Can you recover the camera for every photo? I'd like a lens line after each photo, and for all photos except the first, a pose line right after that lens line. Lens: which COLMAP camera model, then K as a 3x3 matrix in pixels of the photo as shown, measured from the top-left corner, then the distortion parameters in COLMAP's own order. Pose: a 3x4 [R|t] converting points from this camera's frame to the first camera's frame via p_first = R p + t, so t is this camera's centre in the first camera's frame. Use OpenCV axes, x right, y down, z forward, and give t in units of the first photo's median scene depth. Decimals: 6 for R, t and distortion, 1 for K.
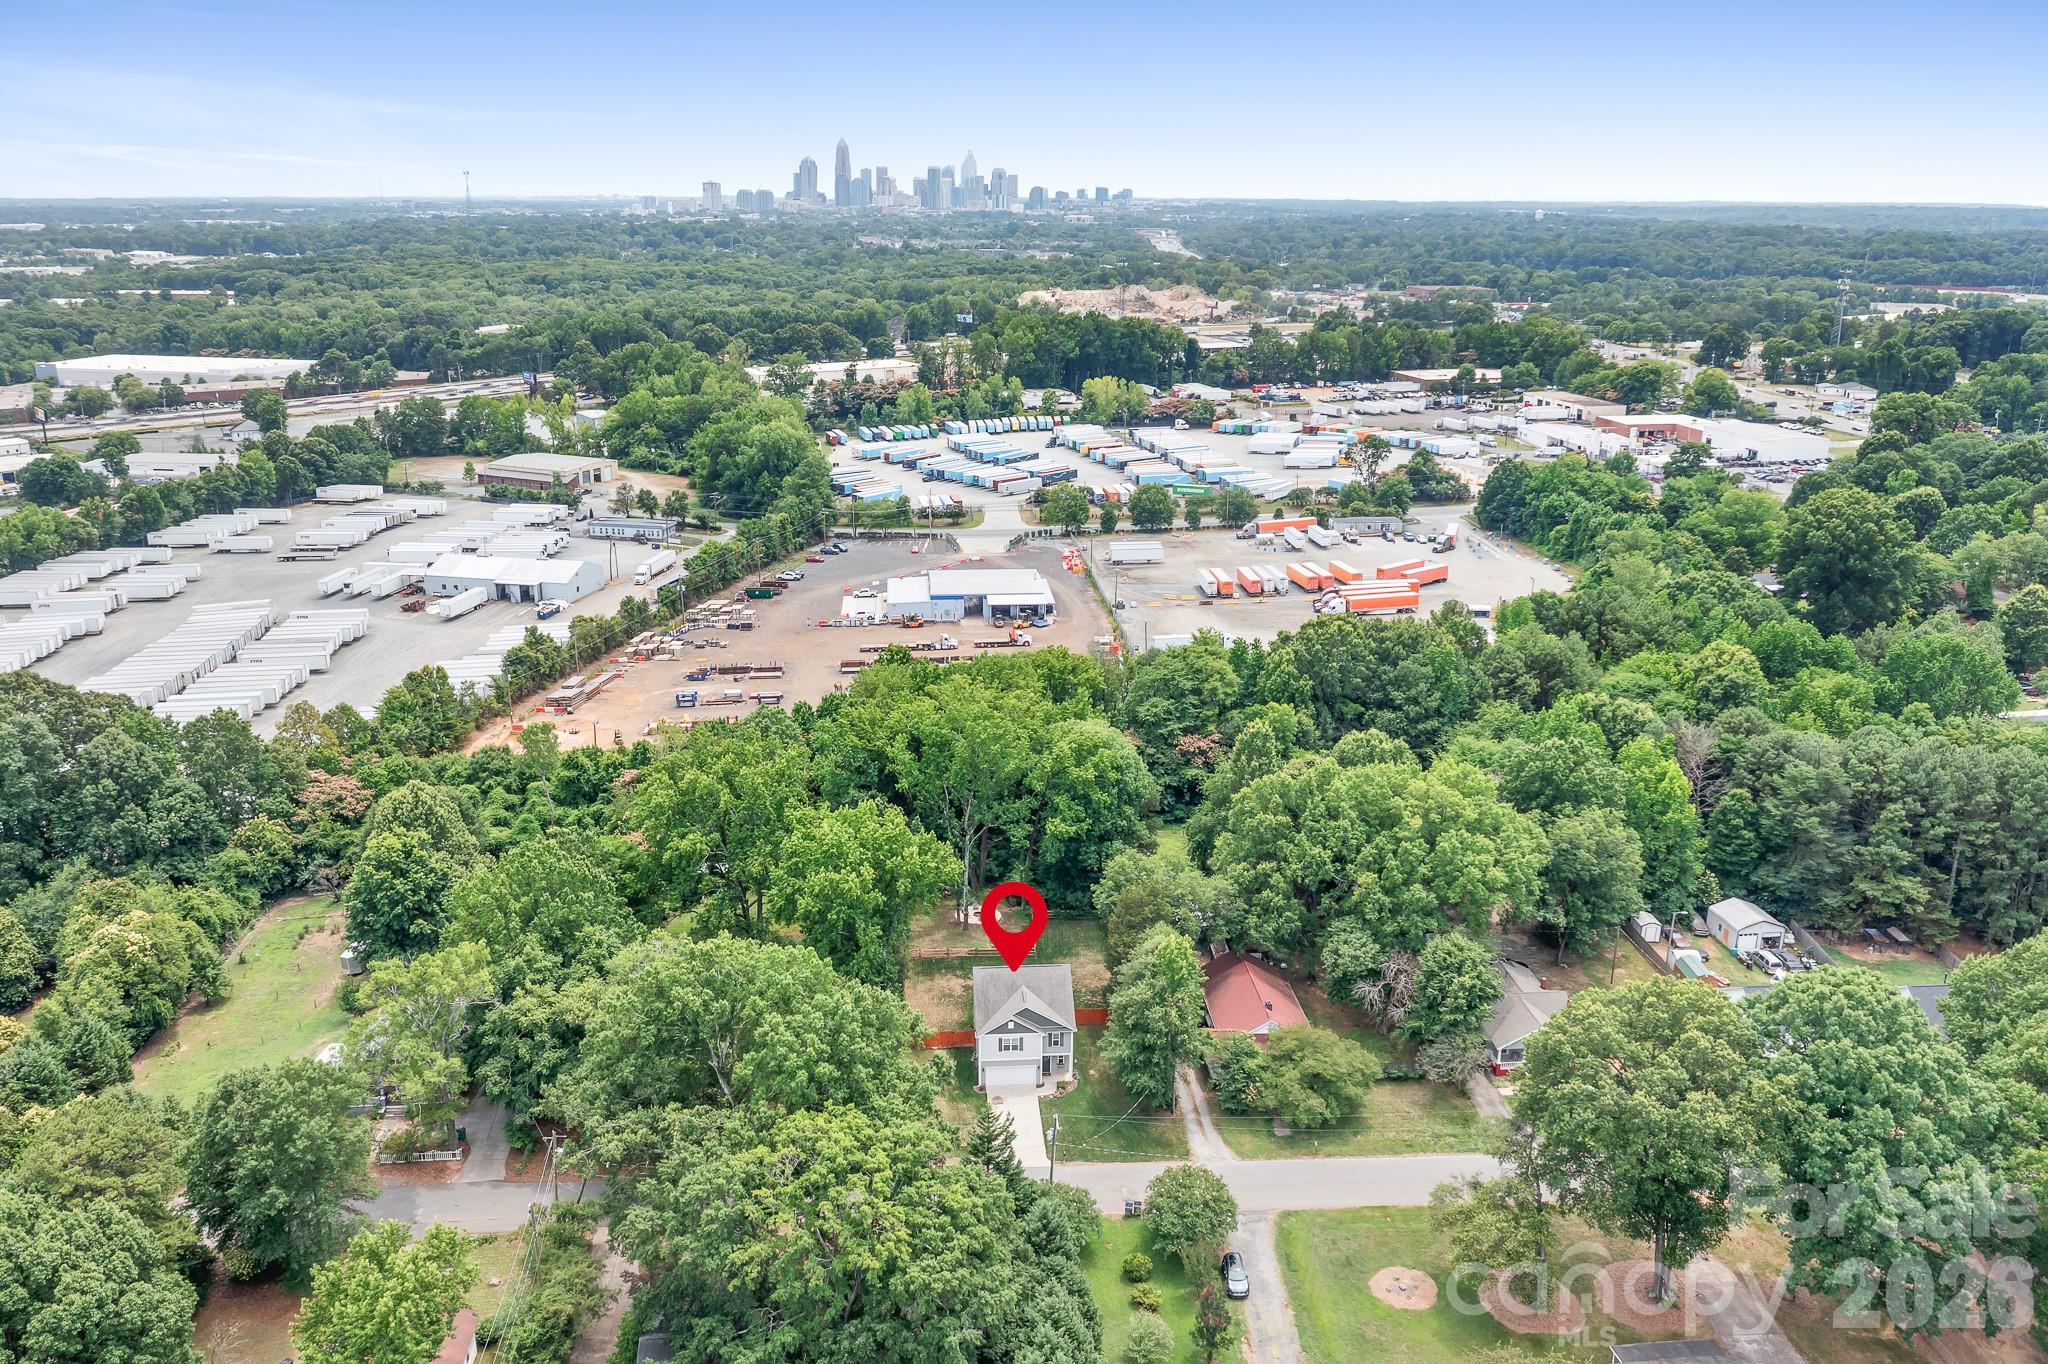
lens RADIAL K [[1635.9, 0, 1020.0], [0, 1635.9, 685.0], [0, 0, 1]] dist [-0.017556, 0.007966]
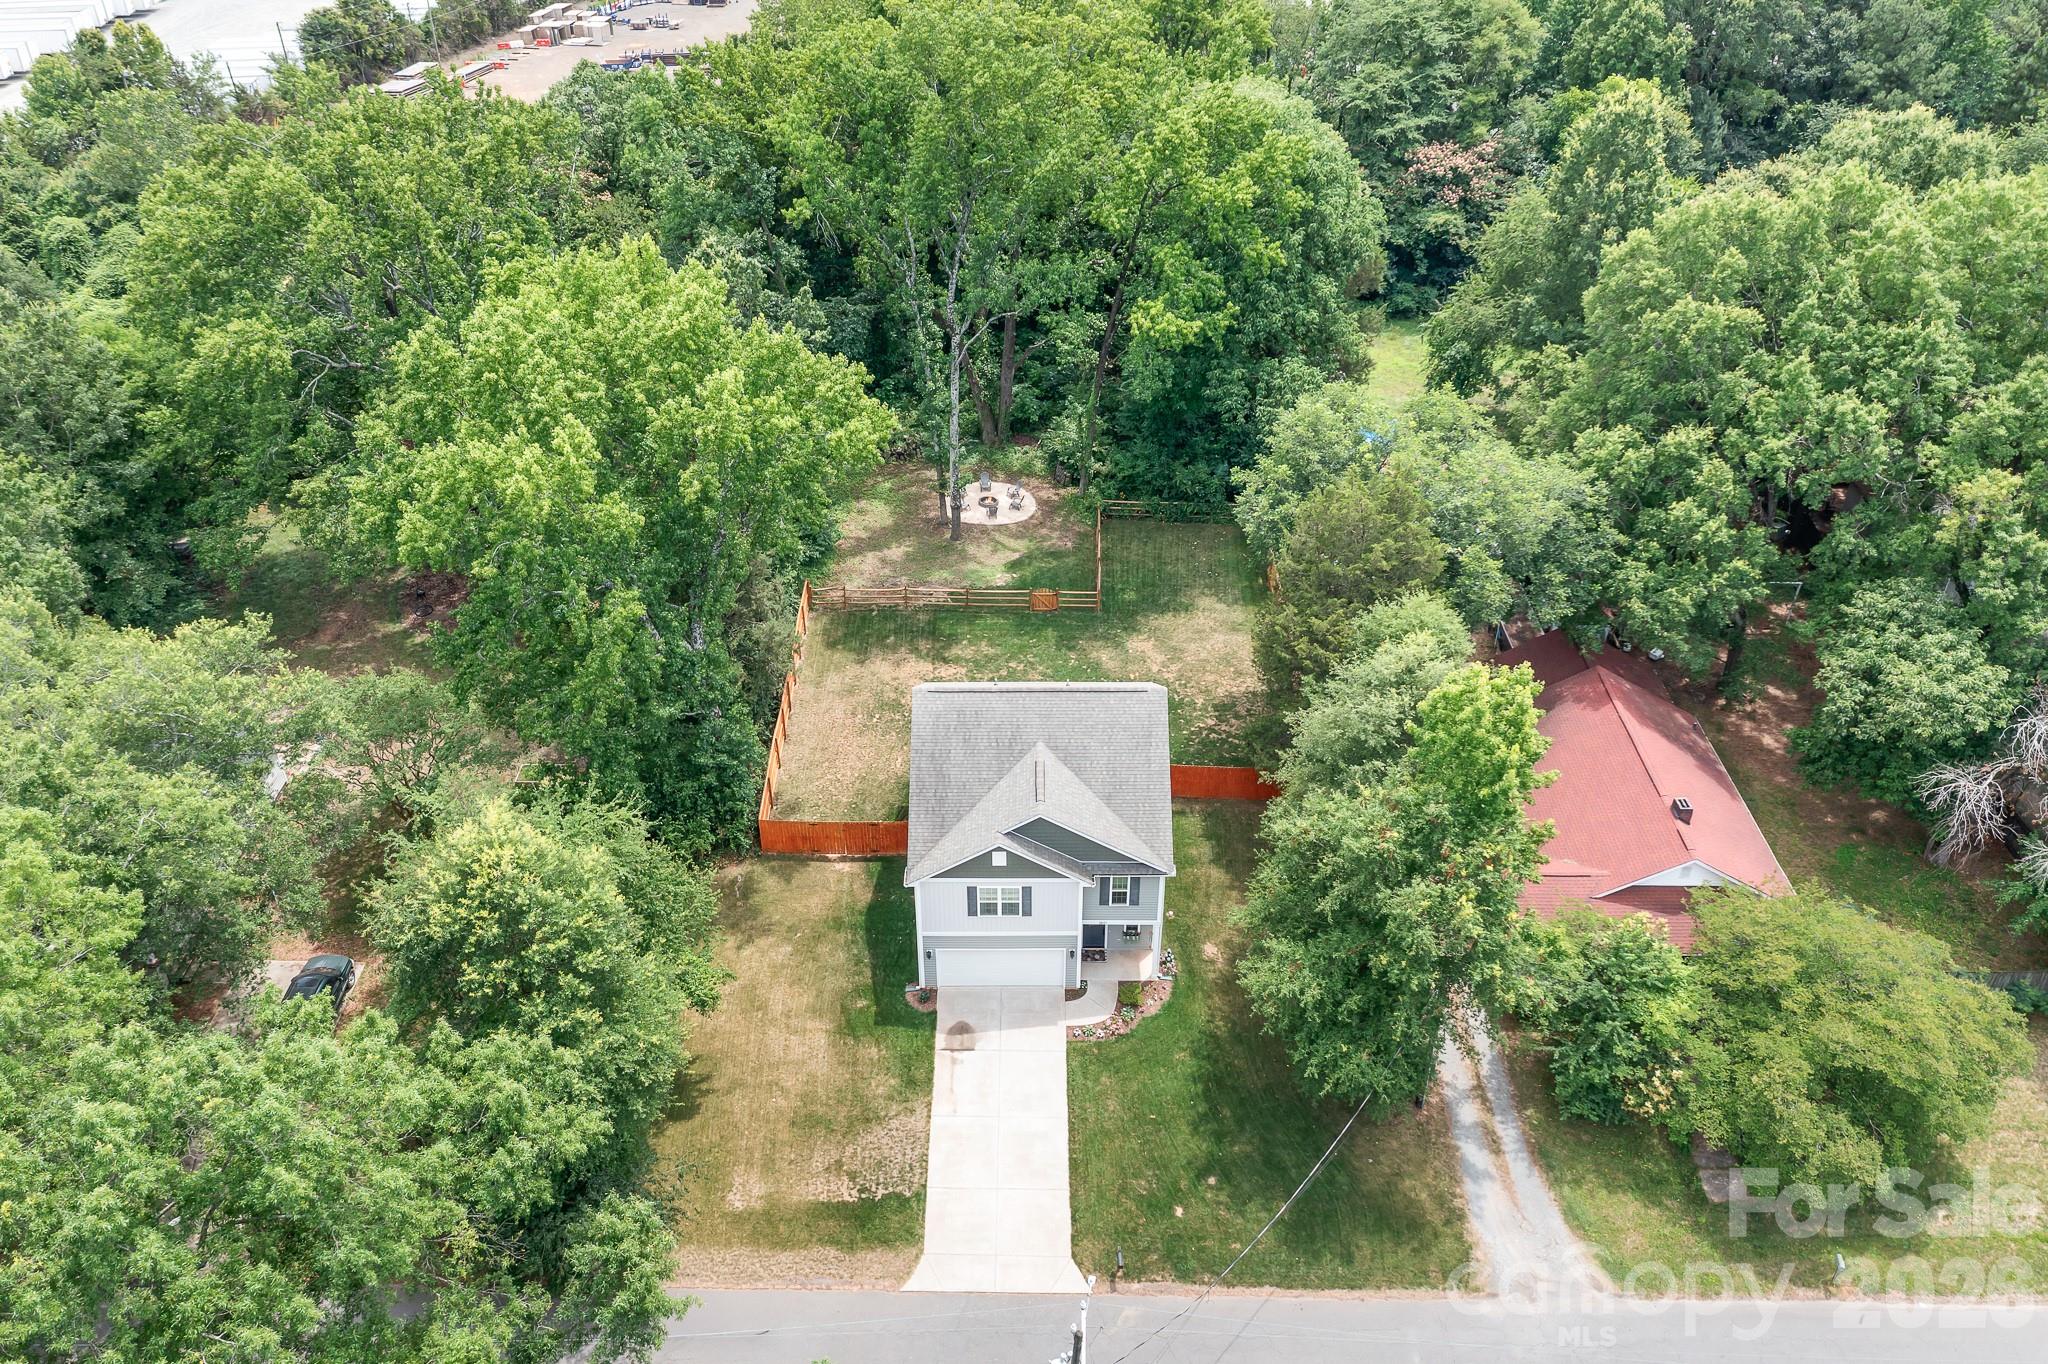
lens RADIAL K [[1635.9, 0, 1023.9], [0, 1635.9, 694.6], [0, 0, 1]] dist [-0.017556, 0.007966]
pose [[0.997030, 0.039260, -0.066255, 0.021259], [-0.017053, 0.951491, 0.307203, 0.051914], [0.075101, -0.305161, 0.949335, 0.593539]]
